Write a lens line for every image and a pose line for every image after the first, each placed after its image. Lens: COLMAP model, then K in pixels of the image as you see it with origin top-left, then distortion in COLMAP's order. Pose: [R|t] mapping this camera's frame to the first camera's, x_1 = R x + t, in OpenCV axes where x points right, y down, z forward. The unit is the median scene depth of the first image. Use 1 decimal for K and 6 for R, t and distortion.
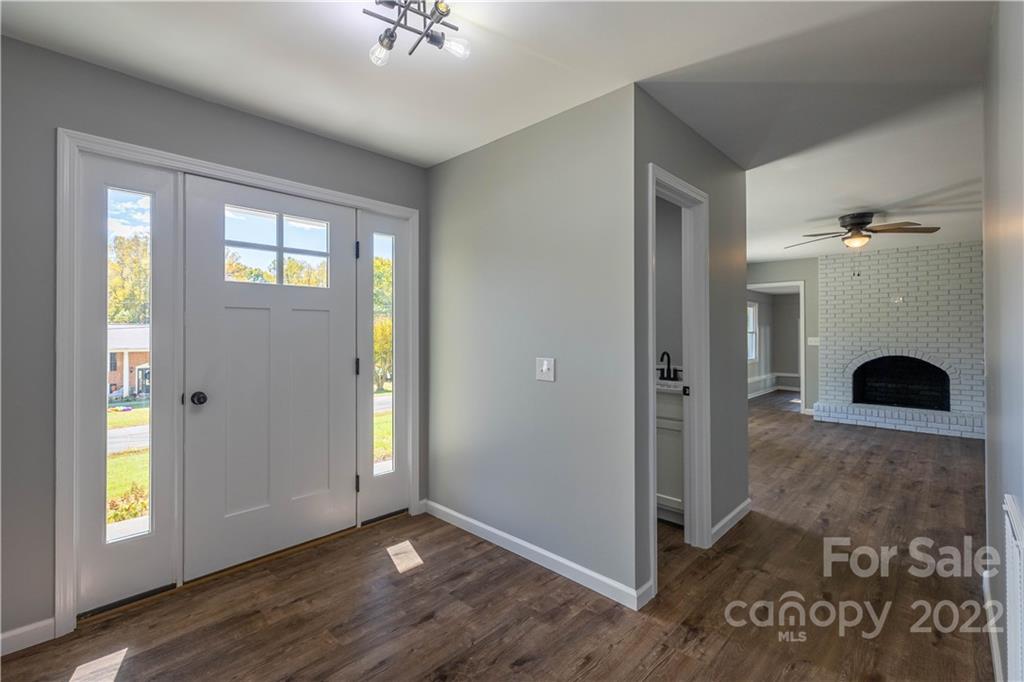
lens RADIAL K [[469.3, 0, 509.1], [0, 469.3, 335.1], [0, 0, 1]] dist [0.012182, 0.000335]
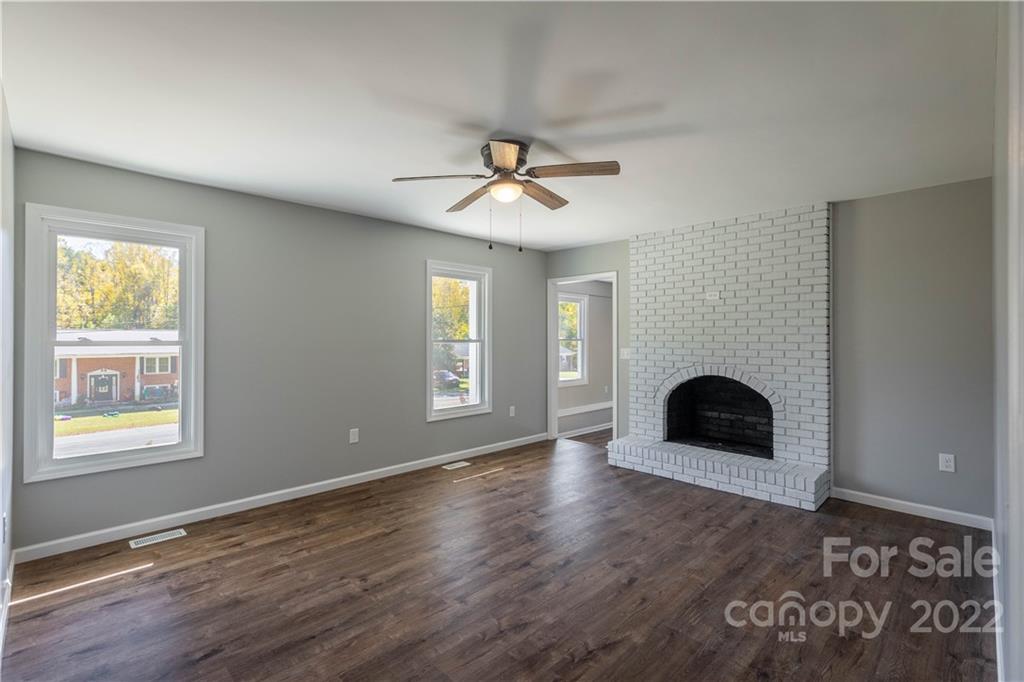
lens RADIAL K [[469.3, 0, 514.6], [0, 469.3, 338.8], [0, 0, 1]] dist [0.012182, 0.000335]
pose [[0.999467, 0.003519, -0.032469, 0.513137], [-0.003723, 0.999974, -0.006238, -0.004898], [0.032446, 0.006355, 0.999453, 0.276386]]
